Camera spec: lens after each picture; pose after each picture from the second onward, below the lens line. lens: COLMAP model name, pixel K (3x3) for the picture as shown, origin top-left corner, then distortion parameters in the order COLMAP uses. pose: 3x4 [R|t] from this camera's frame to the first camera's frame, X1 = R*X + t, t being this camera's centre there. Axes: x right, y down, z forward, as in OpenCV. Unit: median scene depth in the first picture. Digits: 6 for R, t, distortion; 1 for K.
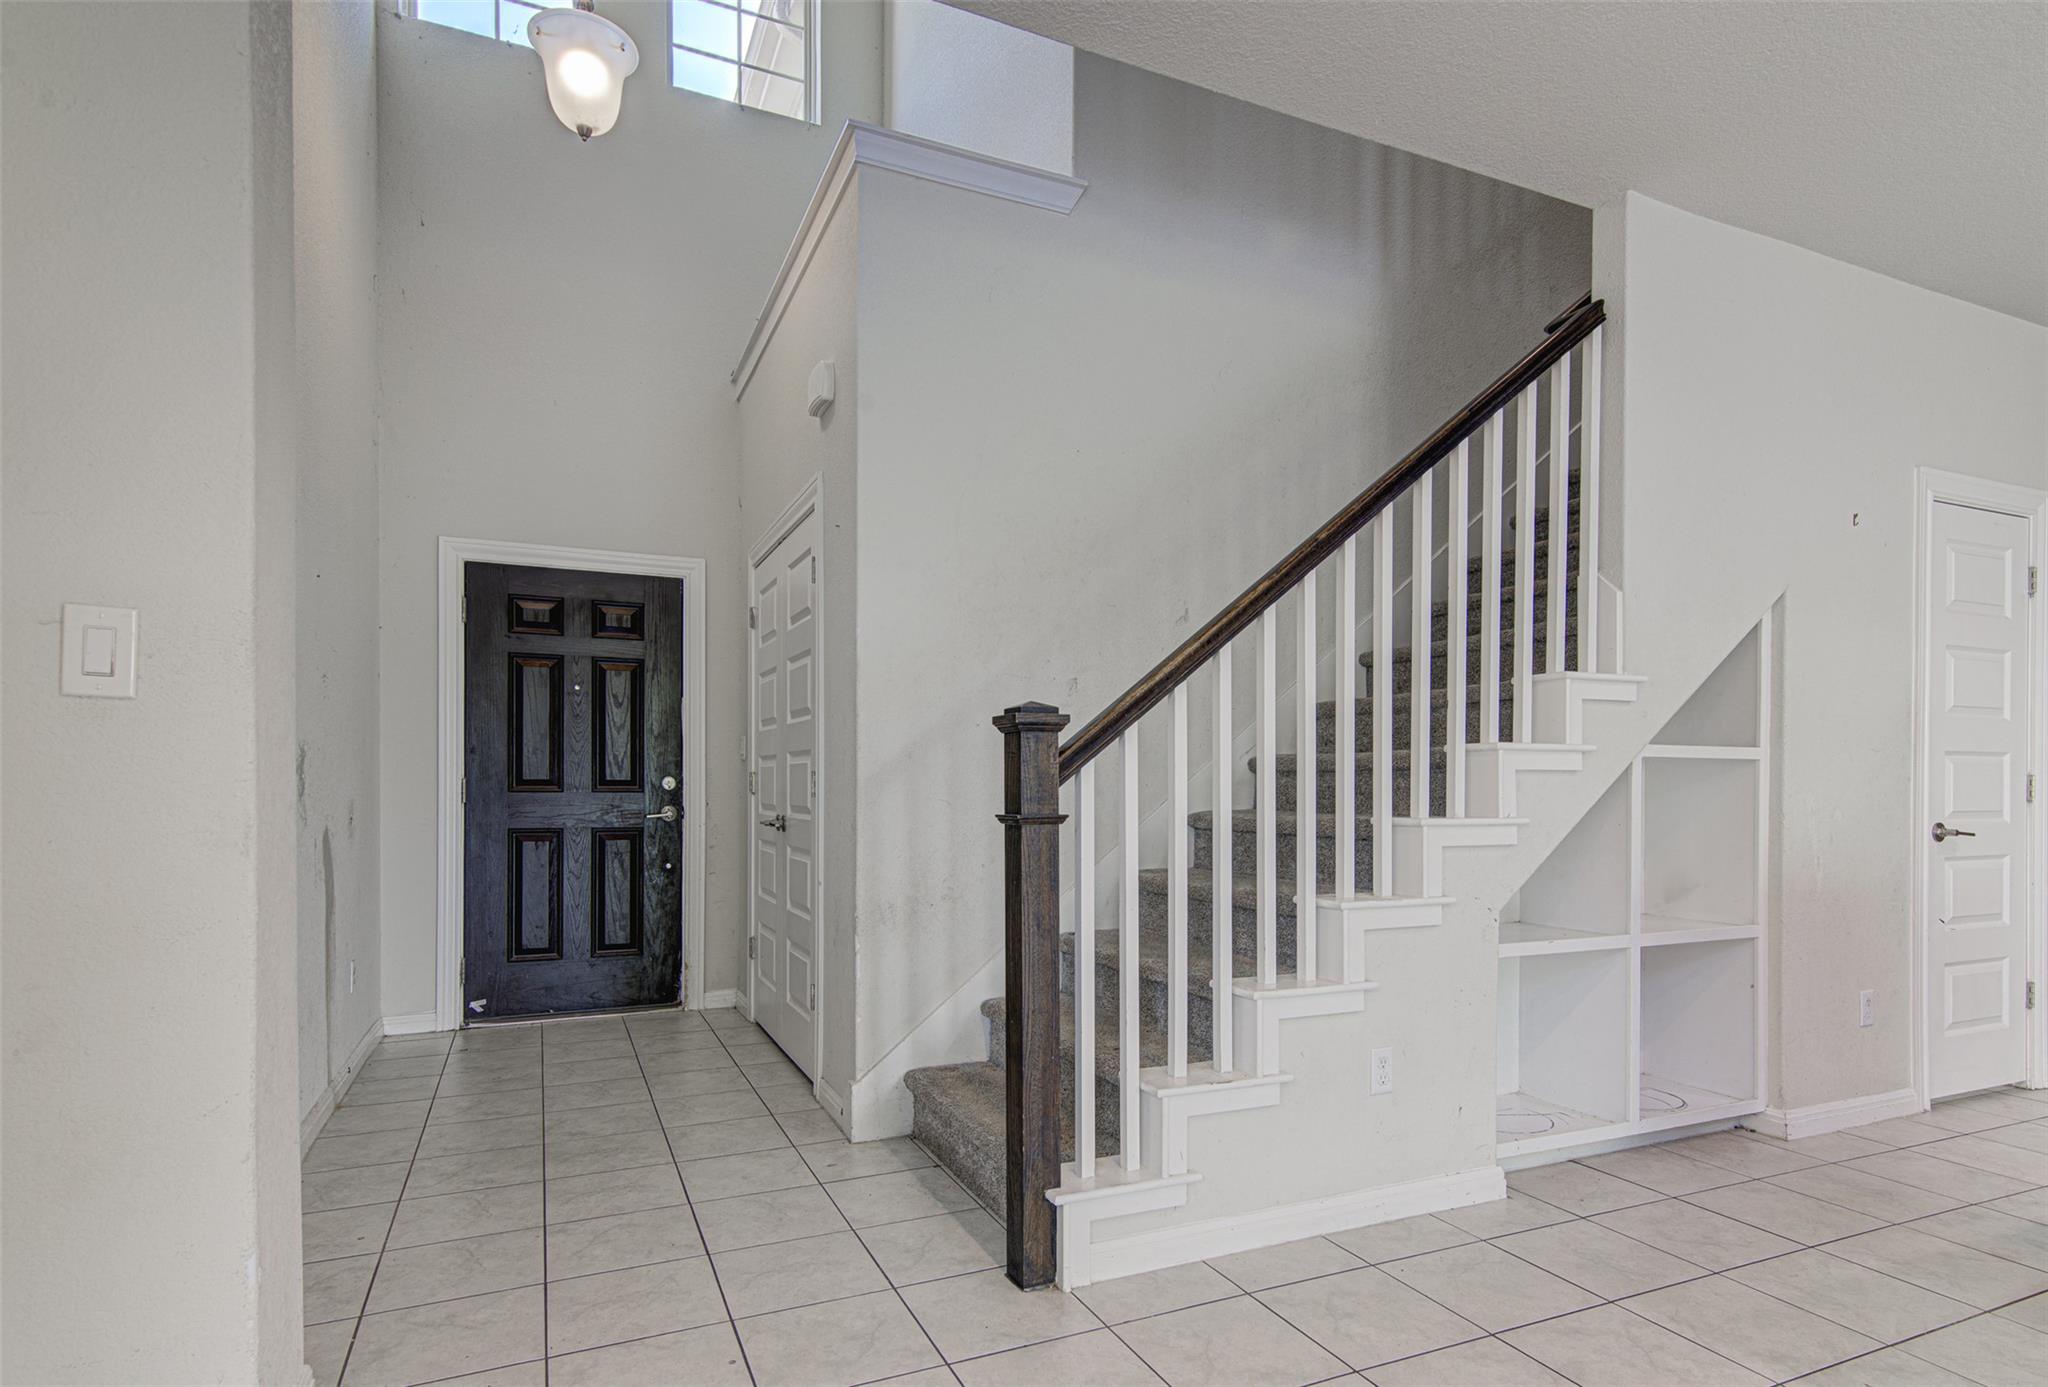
lens RADIAL K [[1083.7, 0, 1043.9], [0, 1083.7, 792.2], [0, 0, 1]] dist [0.021689, -0.003433]
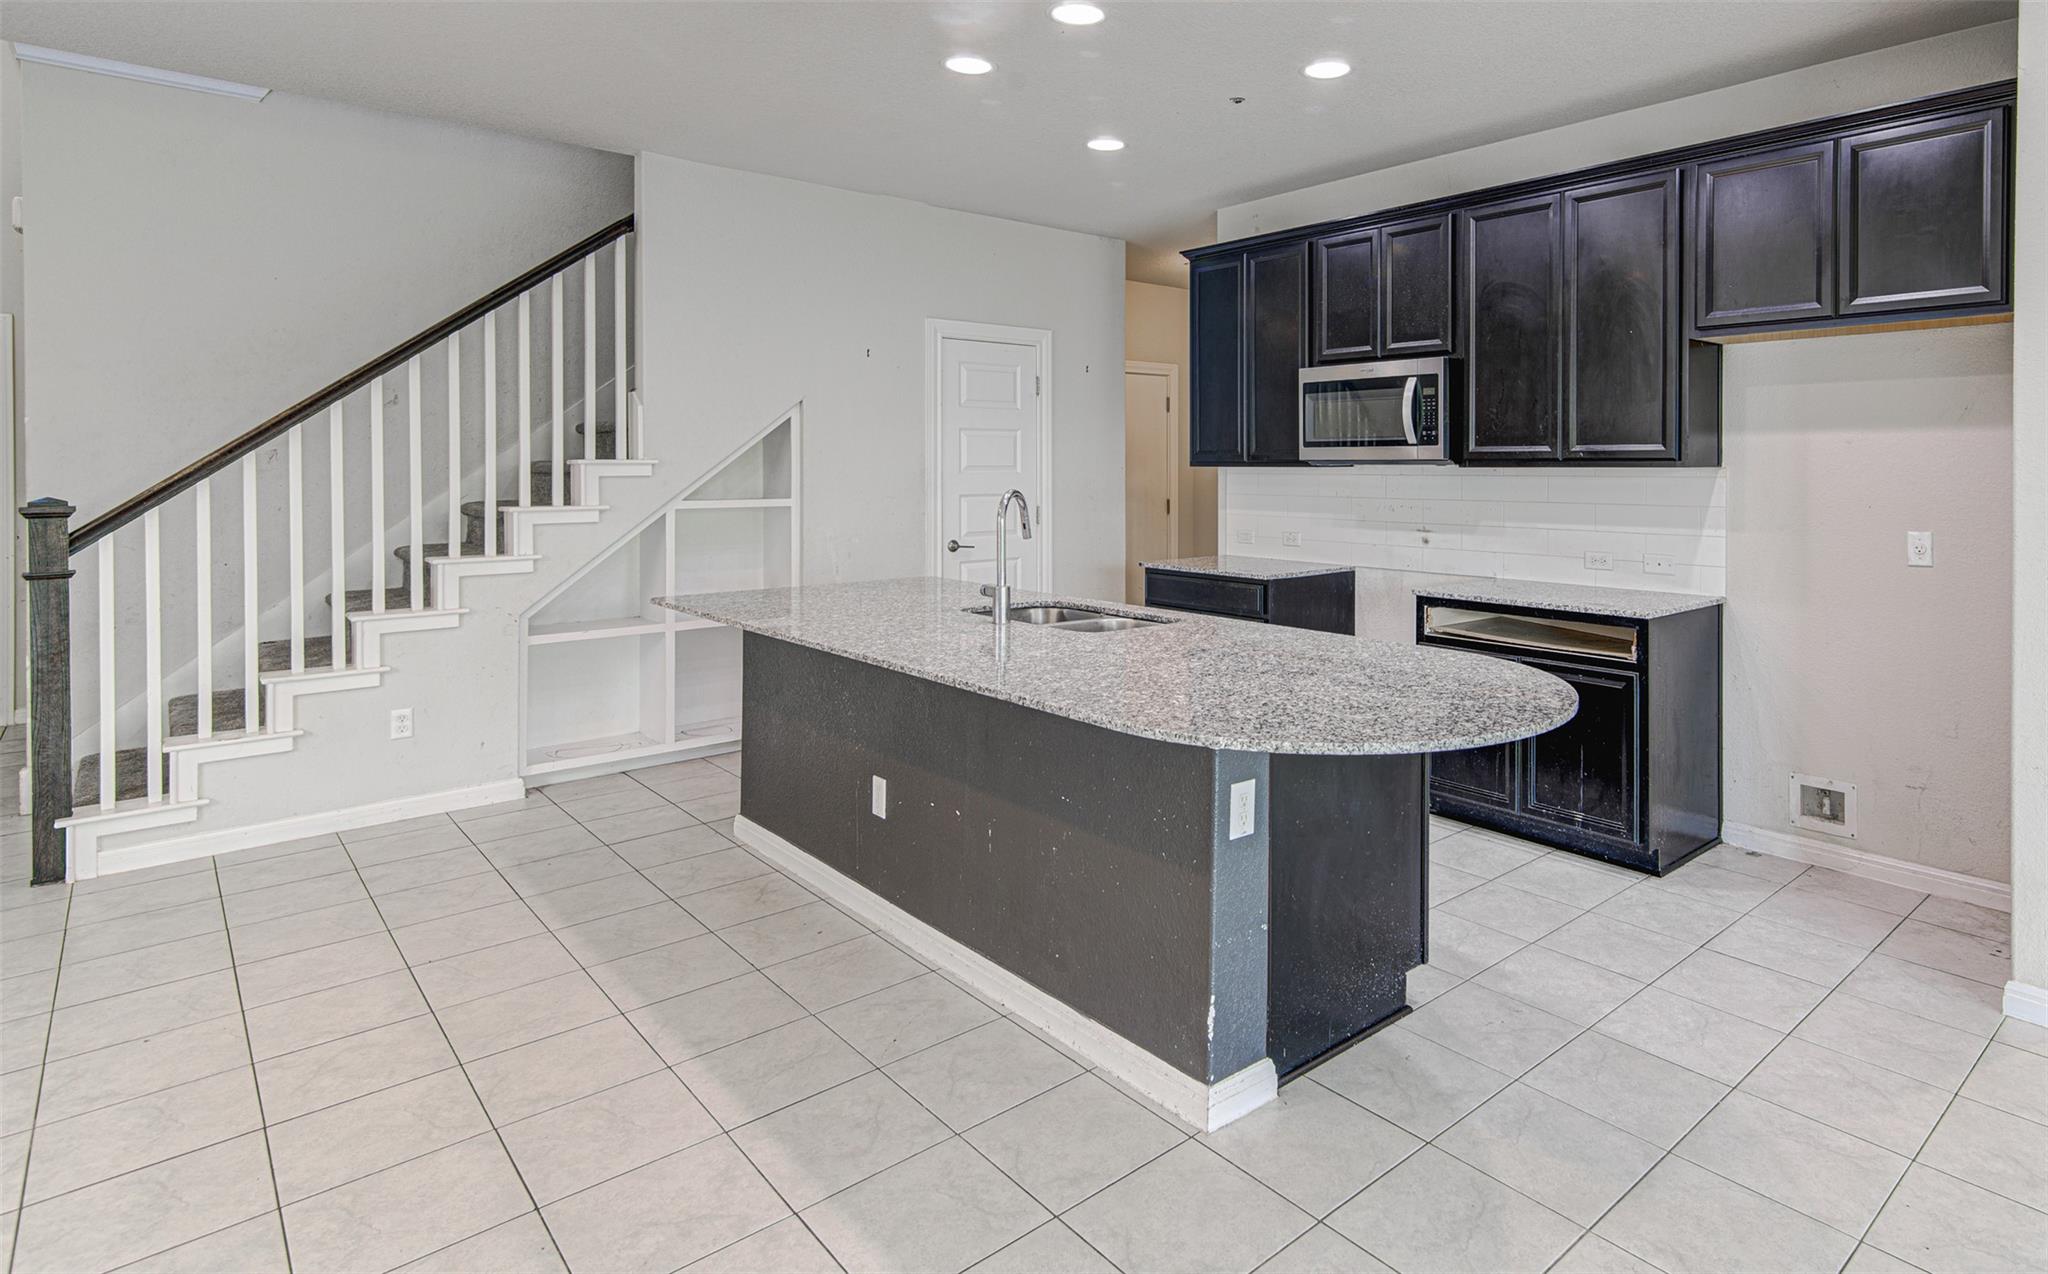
lens RADIAL K [[1088.1, 0, 1201.2], [0, 1088.1, 468.8], [0, 0, 1]] dist [0.008350, -0.000870]
pose [[0.945396, -0.004626, 0.325892, 0.694078], [0.004889, 0.999988, 0.000013, -0.080164], [-0.325888, 0.001581, 0.945407, -0.666492]]
